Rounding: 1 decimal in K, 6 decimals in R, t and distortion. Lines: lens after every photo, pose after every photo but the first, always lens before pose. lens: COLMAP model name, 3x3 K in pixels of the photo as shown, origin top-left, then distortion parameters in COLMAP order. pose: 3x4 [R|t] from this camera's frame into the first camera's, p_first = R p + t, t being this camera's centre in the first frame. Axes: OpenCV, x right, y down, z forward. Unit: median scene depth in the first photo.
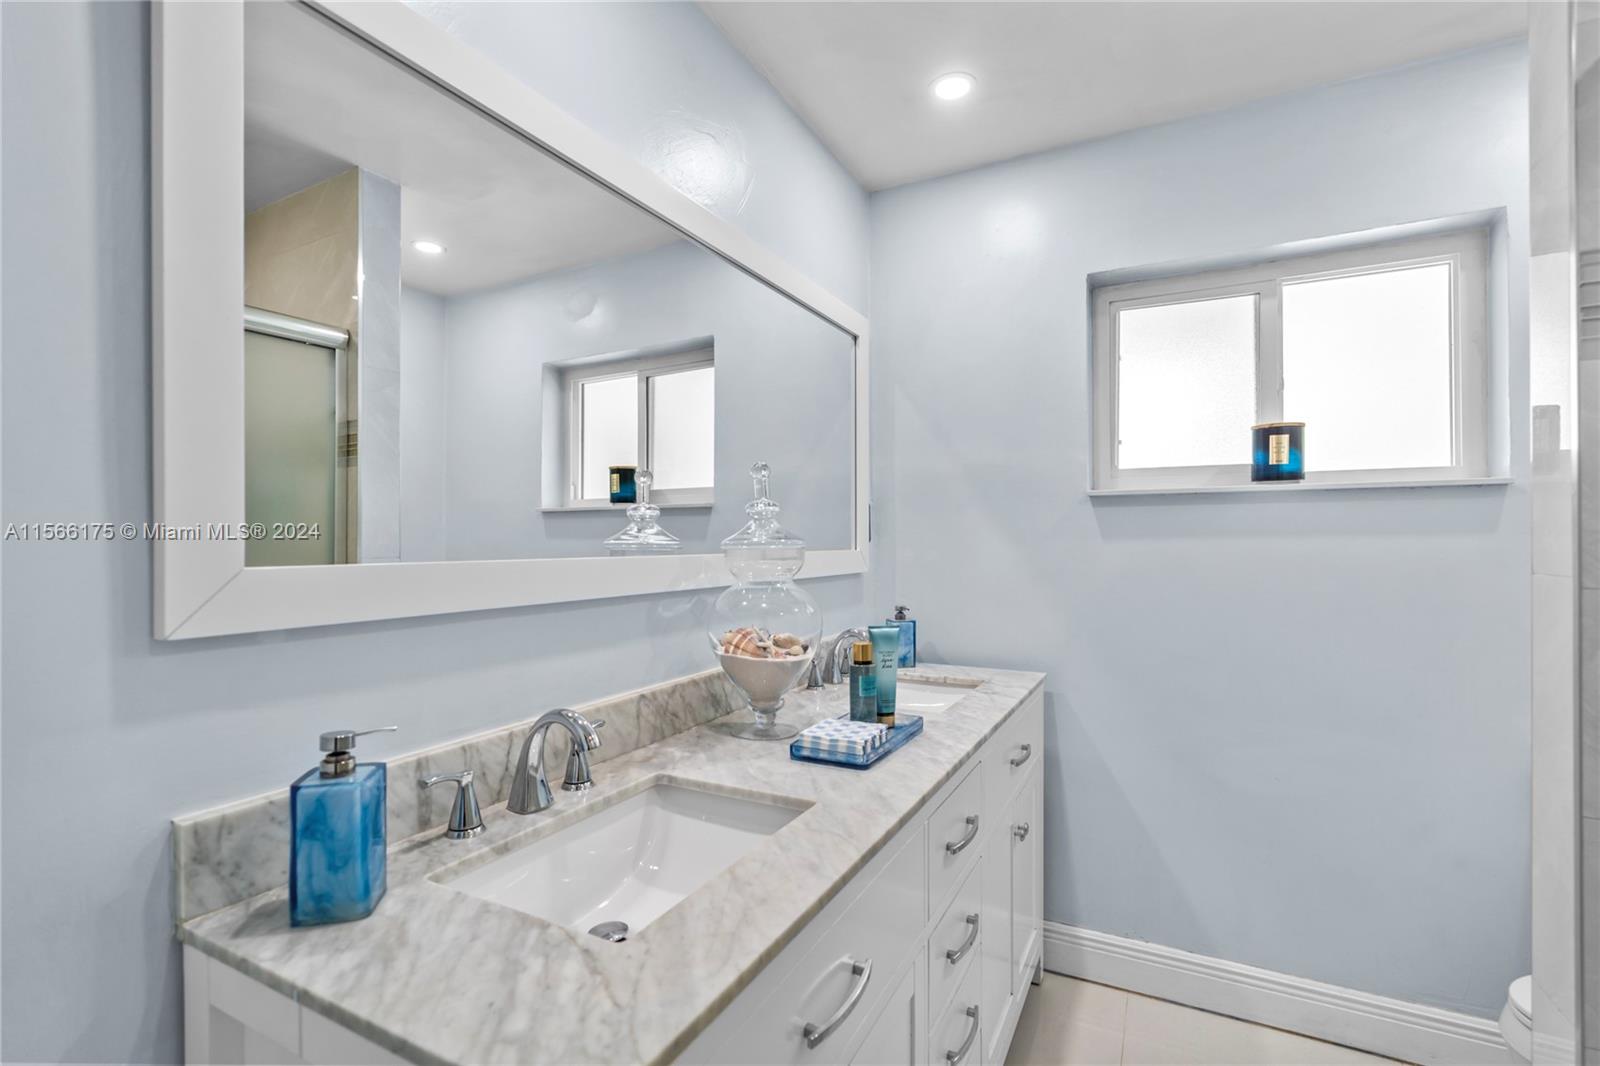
lens RADIAL K [[723.0, 0, 799.5], [0, 723.0, 539.5], [0, 0, 1]] dist [-0.012506, 0.004920]
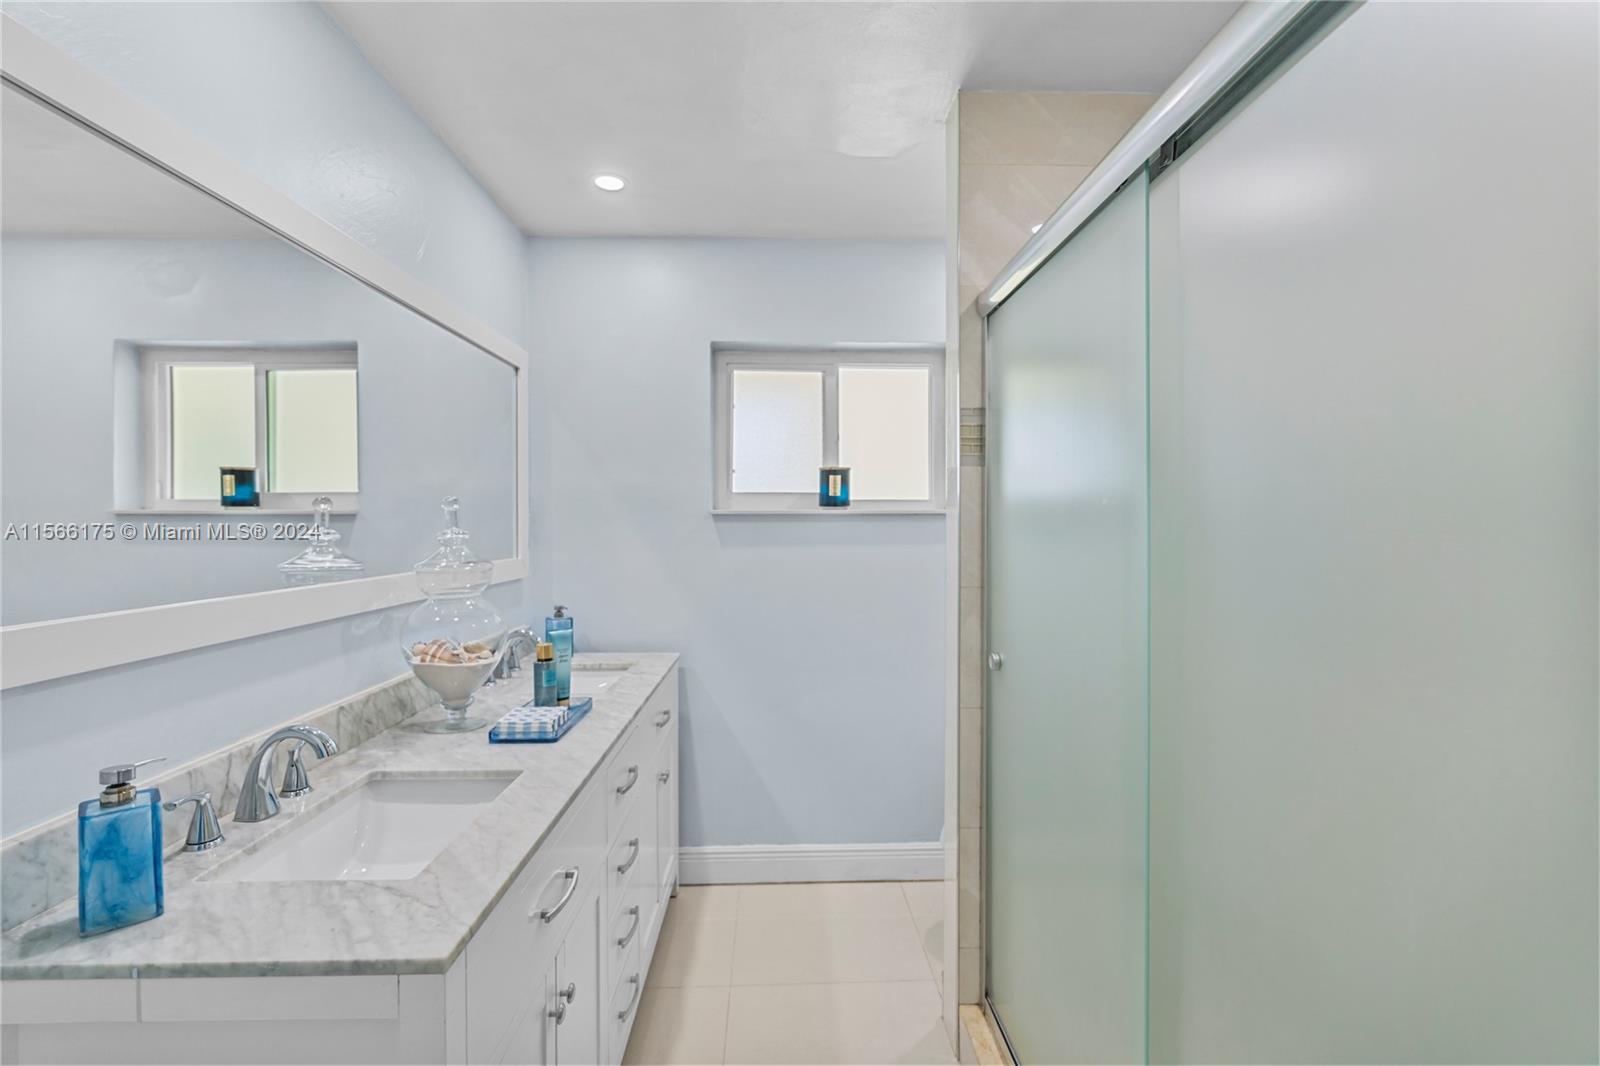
lens RADIAL K [[723.0, 0, 797.7], [0, 723.0, 531.7], [0, 0, 1]] dist [-0.012506, 0.004920]
pose [[0.873124, -0.006415, 0.487455, -0.118115], [-0.002882, 0.999828, 0.018320, -0.064501], [-0.487489, -0.017400, 0.872956, -0.256176]]
